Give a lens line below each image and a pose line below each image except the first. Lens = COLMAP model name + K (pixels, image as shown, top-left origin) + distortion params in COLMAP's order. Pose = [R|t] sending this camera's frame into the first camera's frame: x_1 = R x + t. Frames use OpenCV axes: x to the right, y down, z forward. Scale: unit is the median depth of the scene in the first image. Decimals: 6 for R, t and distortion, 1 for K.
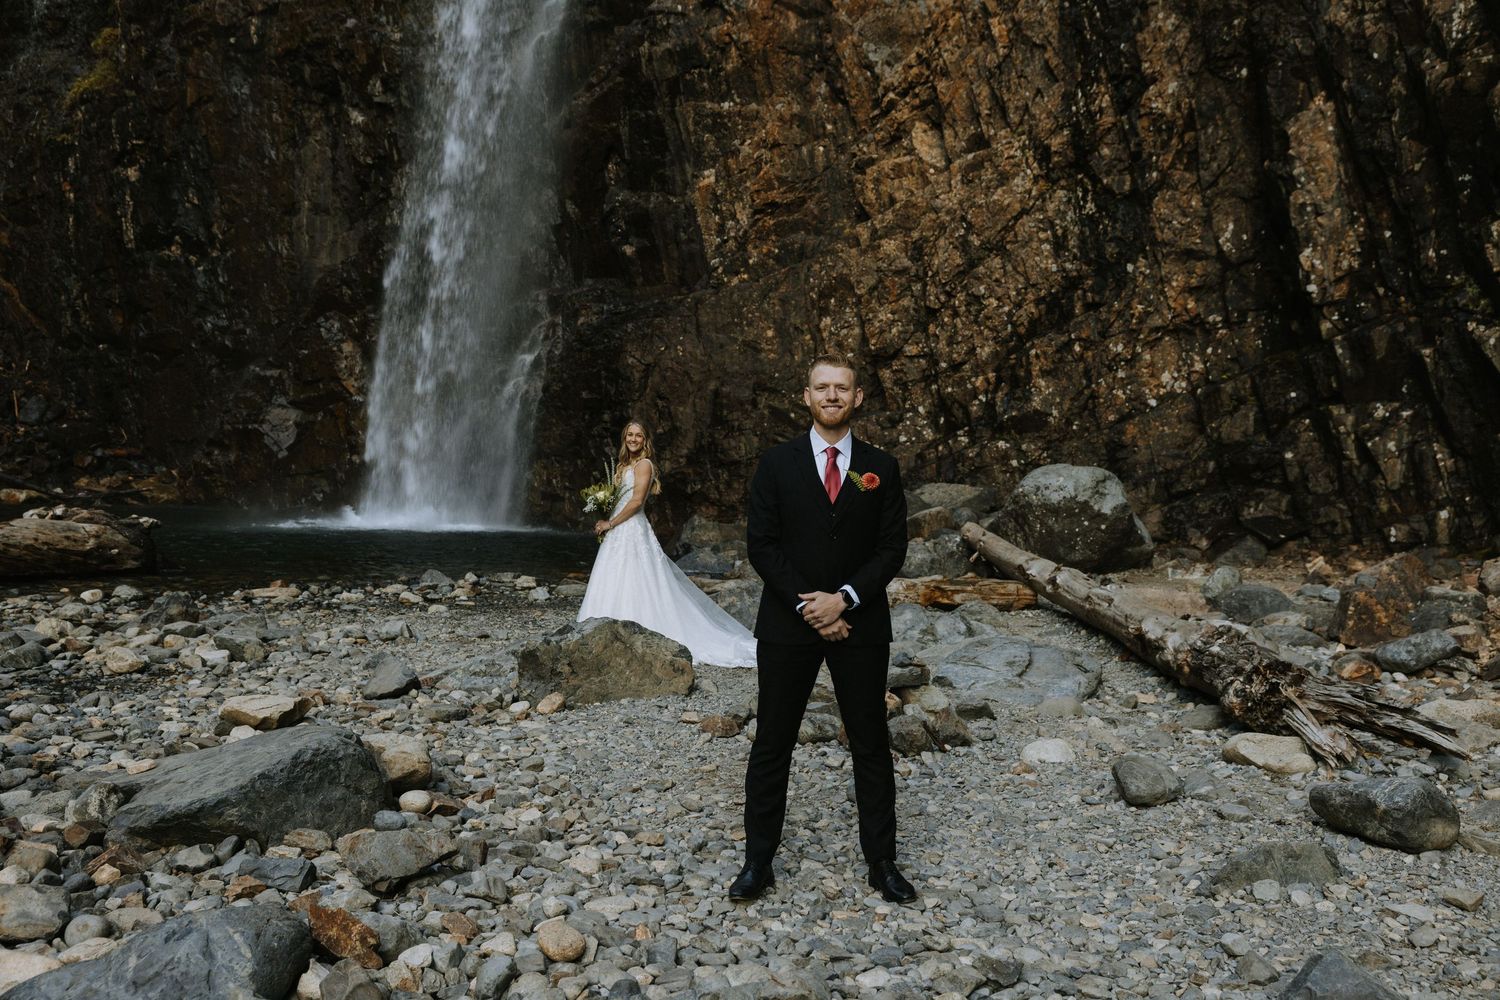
lens RADIAL K [[1514.1, 0, 756.9], [0, 1514.1, 500.8], [0, 0, 1]] dist [0.014810, 0.000000]
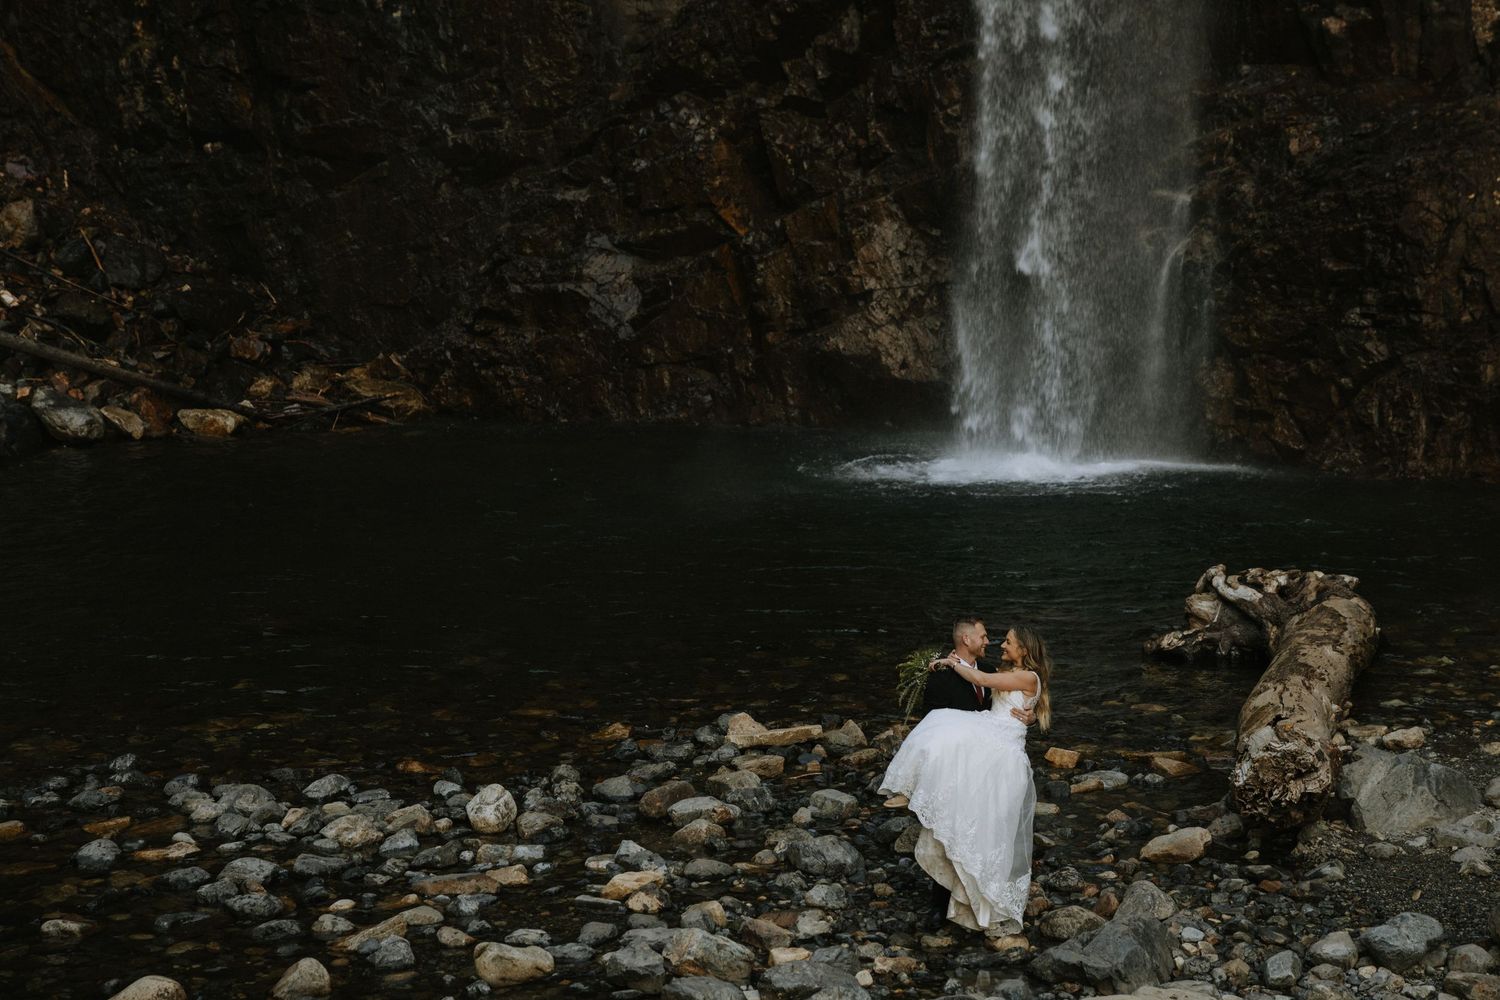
lens RADIAL K [[2923.1, 0, 748.7], [0, 2923.1, 496.5], [0, 0, 1]] dist [0.068004, 0.000000]
pose [[0.992966, -0.052041, 0.106346, -0.387716], [0.040308, 0.993153, 0.109650, -0.091536], [-0.111324, -0.104592, 0.988265, -0.192693]]
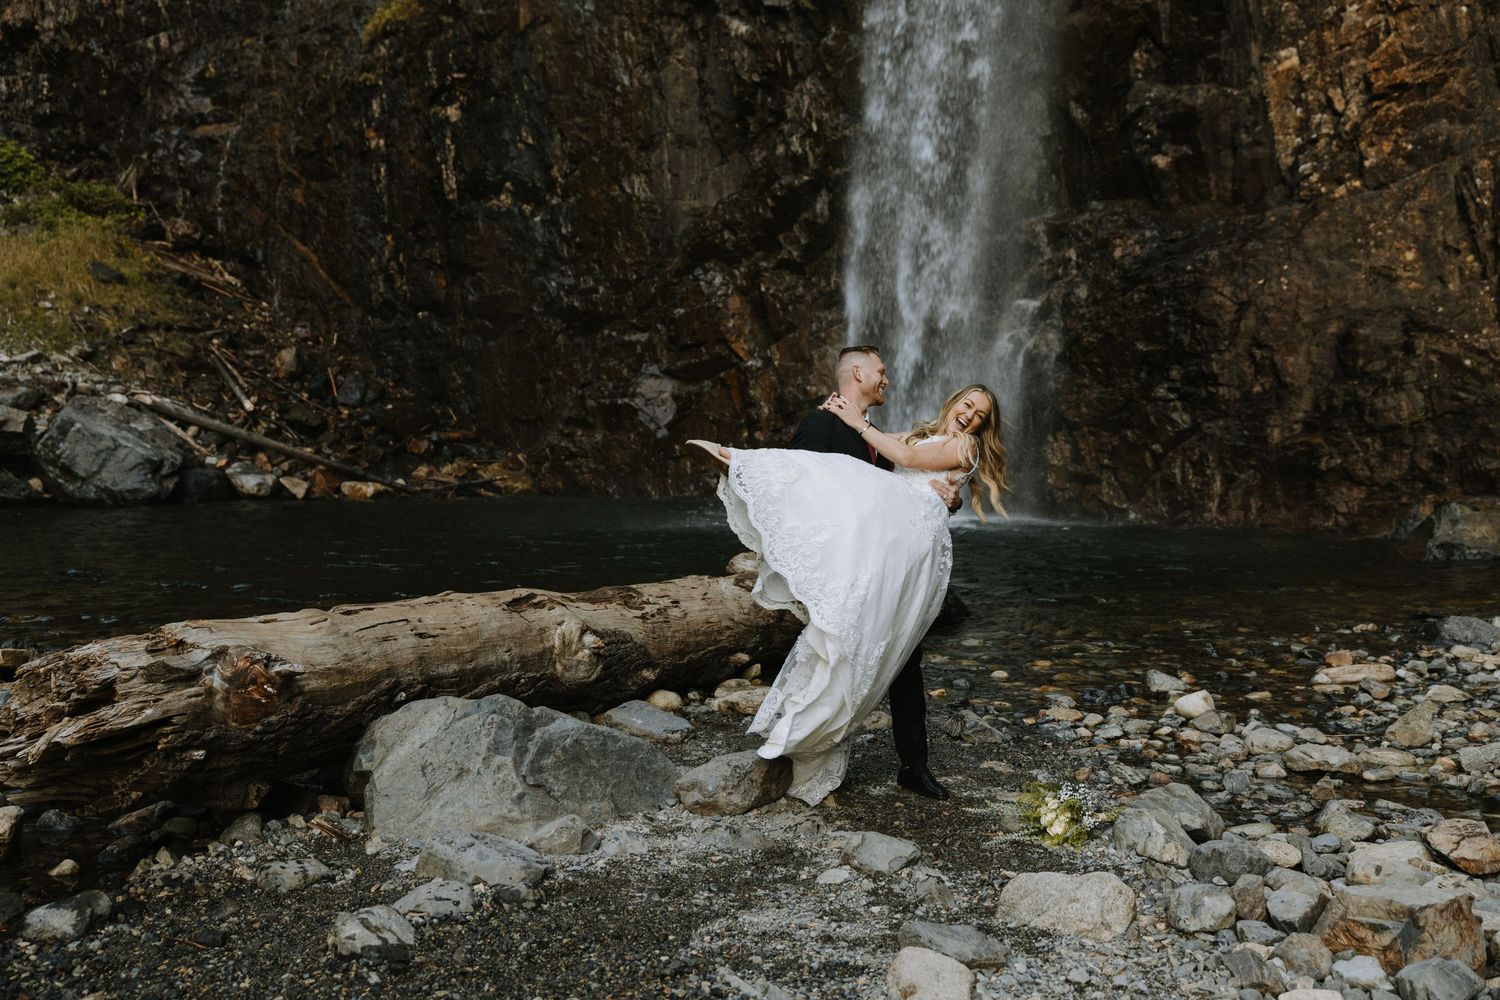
lens RADIAL K [[1548.5, 0, 742.4], [0, 1548.5, 493.1], [0, 0, 1]] dist [0.020452, 0.000000]
pose [[0.995729, -0.023939, -0.089162, -0.189189], [0.025428, 0.999555, 0.015608, -0.009282], [0.088749, -0.017809, 0.995895, 0.142708]]
